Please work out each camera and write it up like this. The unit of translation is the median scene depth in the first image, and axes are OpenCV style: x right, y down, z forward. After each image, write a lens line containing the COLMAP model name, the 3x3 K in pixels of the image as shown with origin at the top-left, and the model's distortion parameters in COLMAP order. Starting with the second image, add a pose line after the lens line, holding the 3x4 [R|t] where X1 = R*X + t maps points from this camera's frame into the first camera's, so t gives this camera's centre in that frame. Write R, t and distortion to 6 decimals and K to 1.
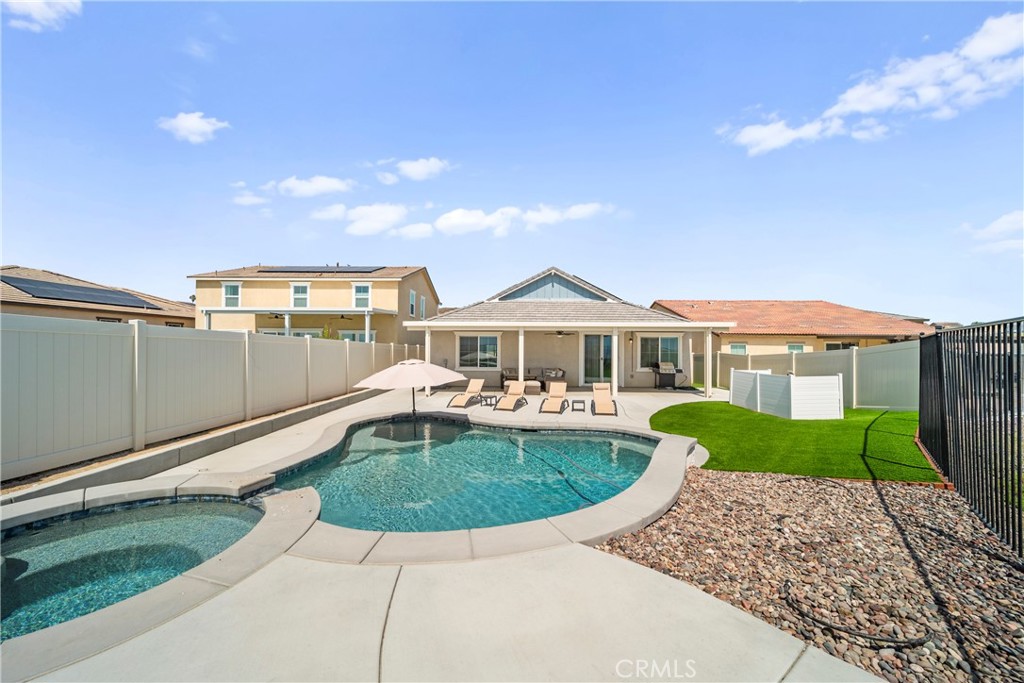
lens RADIAL K [[364.2, 0, 512.1], [0, 364.2, 338.7], [0, 0, 1]] dist [-0.001052, -0.000290]
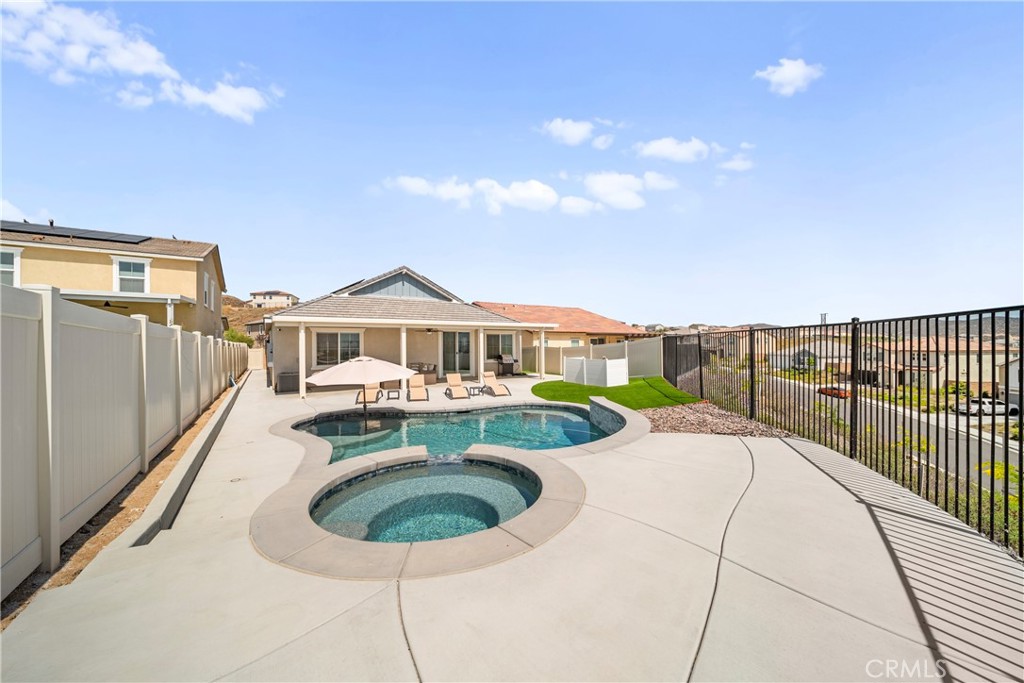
lens RADIAL K [[364.2, 0, 512.1], [0, 364.2, 338.7], [0, 0, 1]] dist [-0.001052, -0.000290]
pose [[0.832765, -0.003181, 0.553618, -0.239763], [-0.002638, 0.999949, 0.009713, -0.001015], [-0.553621, -0.009549, 0.832714, -0.043755]]
